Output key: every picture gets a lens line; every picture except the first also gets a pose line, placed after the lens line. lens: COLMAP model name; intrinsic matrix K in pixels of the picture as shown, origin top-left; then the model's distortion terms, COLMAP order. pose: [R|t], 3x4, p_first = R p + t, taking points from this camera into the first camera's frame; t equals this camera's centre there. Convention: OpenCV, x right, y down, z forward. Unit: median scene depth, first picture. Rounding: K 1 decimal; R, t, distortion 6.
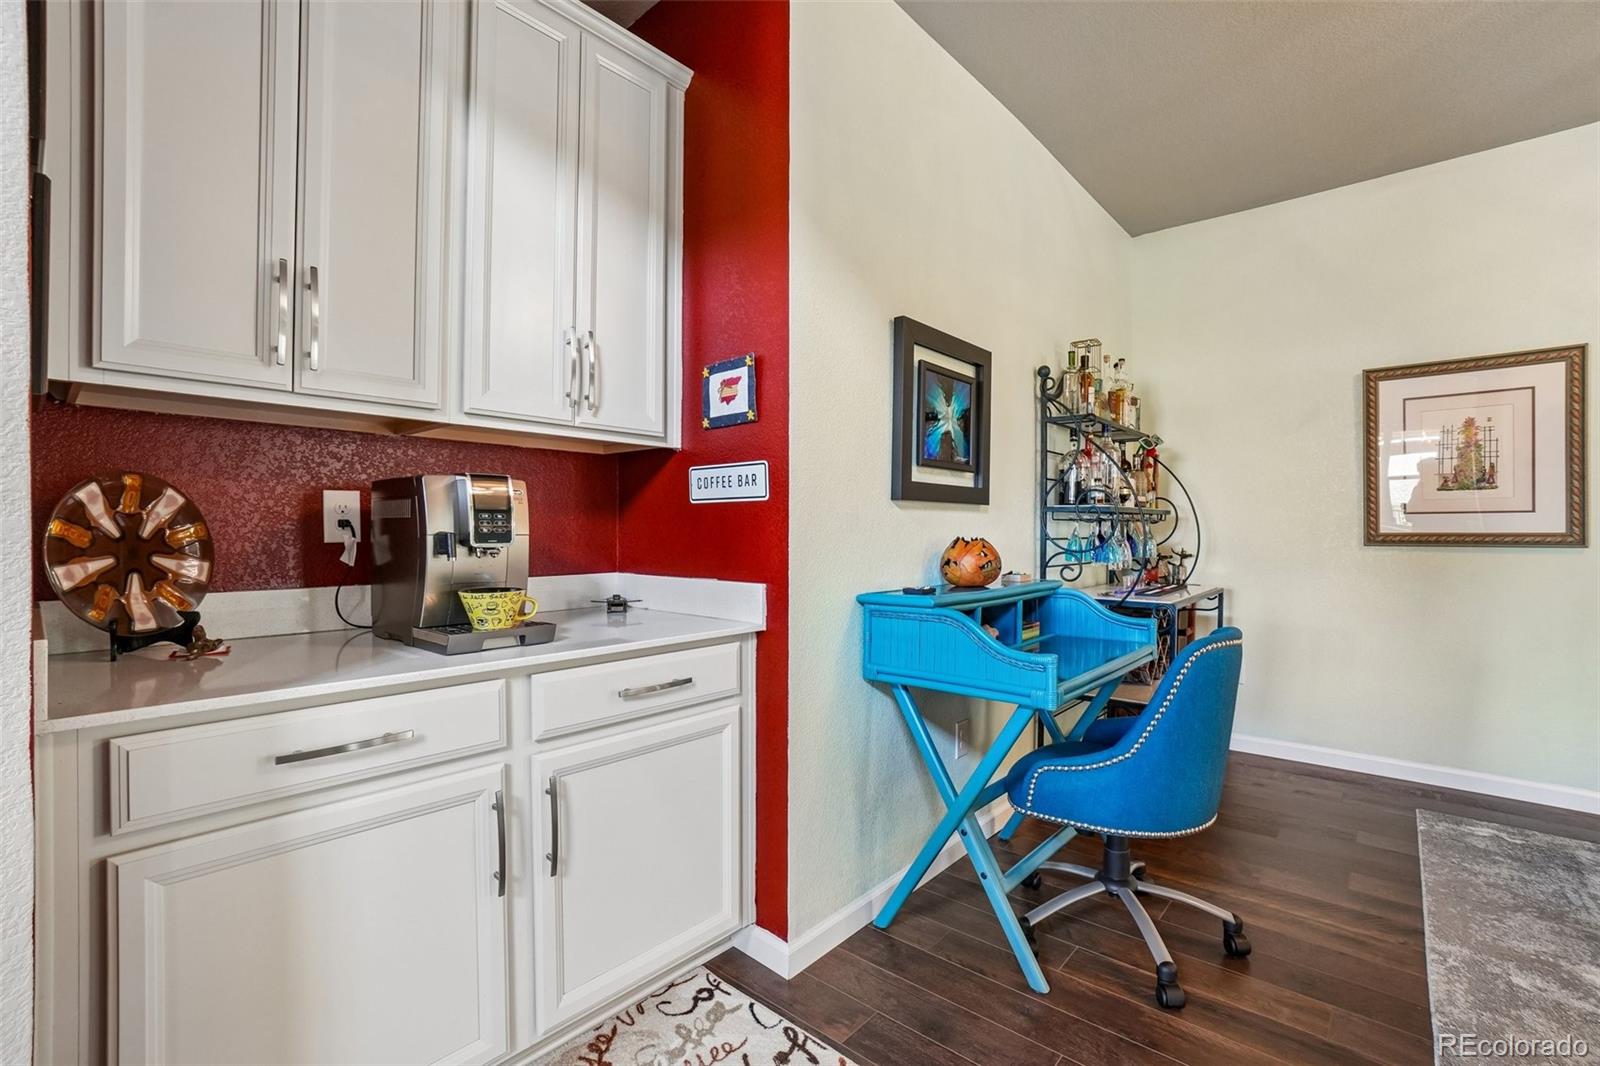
lens RADIAL K [[713.9, 0, 798.2], [0, 713.9, 541.3], [0, 0, 1]] dist [-0.037815, 0.006725]
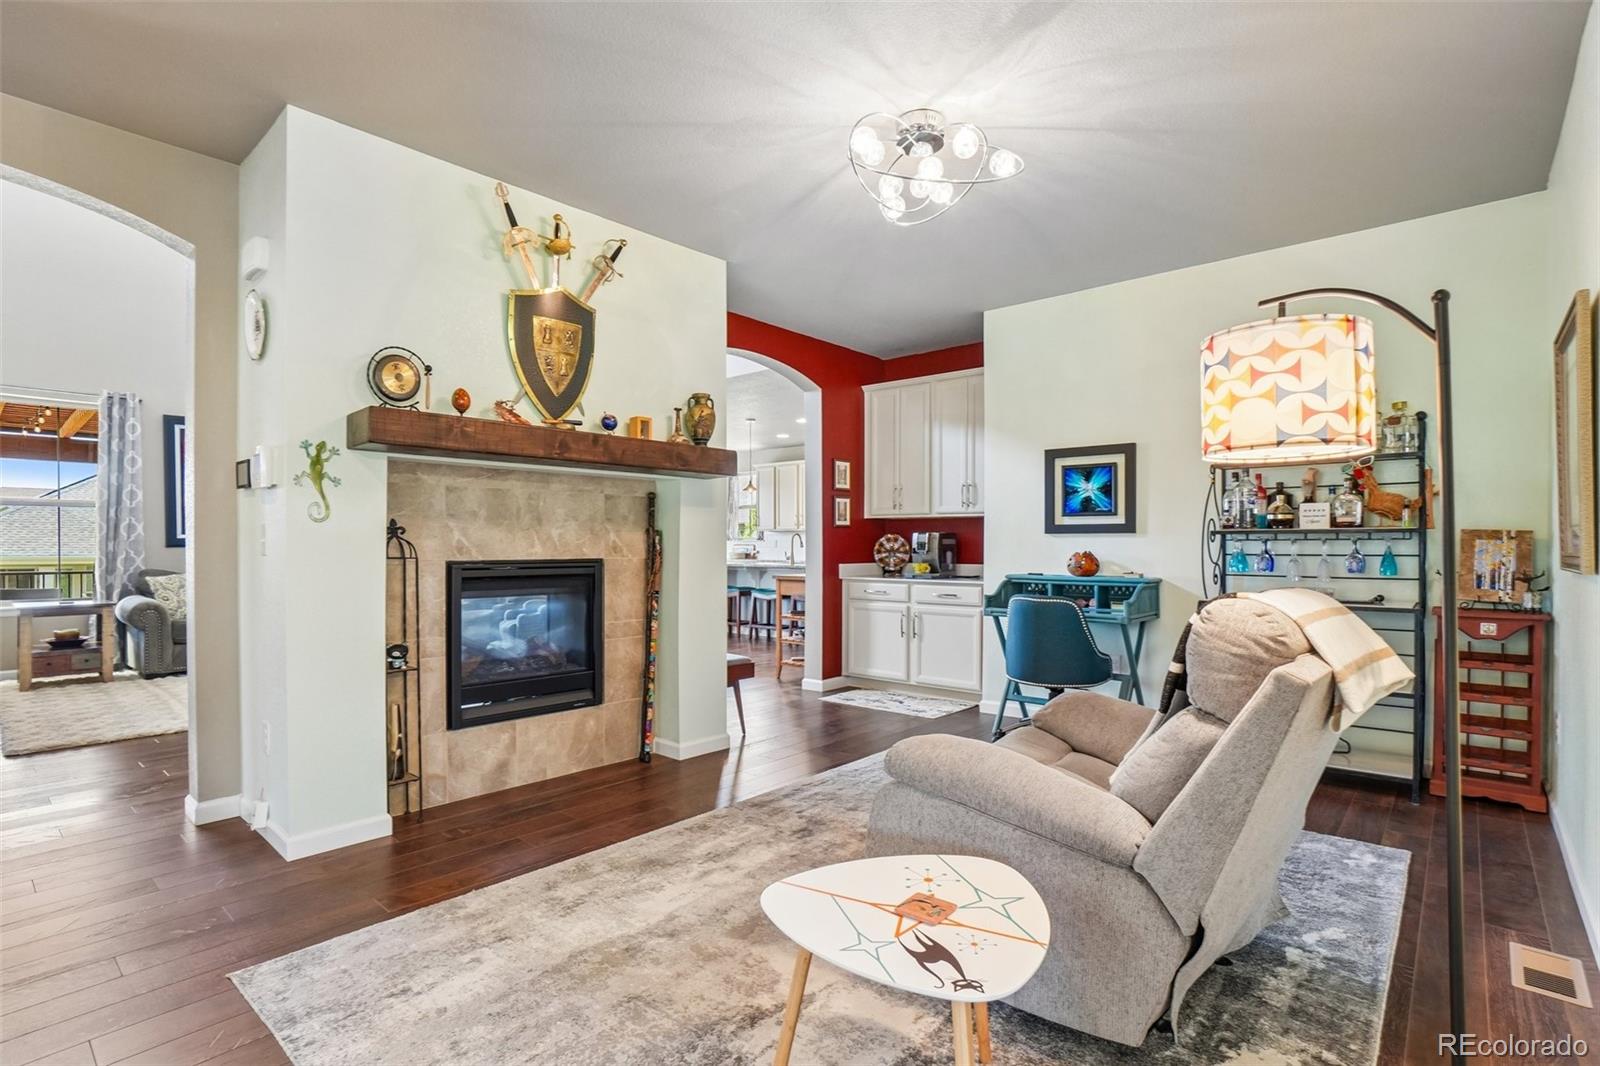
lens RADIAL K [[755.8, 0, 801.8], [0, 755.8, 560.1], [0, 0, 1]] dist [-0.035326, 0.004096]
pose [[0.014084, 0.018399, -0.999732, 2.422830], [-0.018488, 0.999665, 0.018137, -0.004365], [0.999730, 0.018227, 0.014419, 0.215558]]
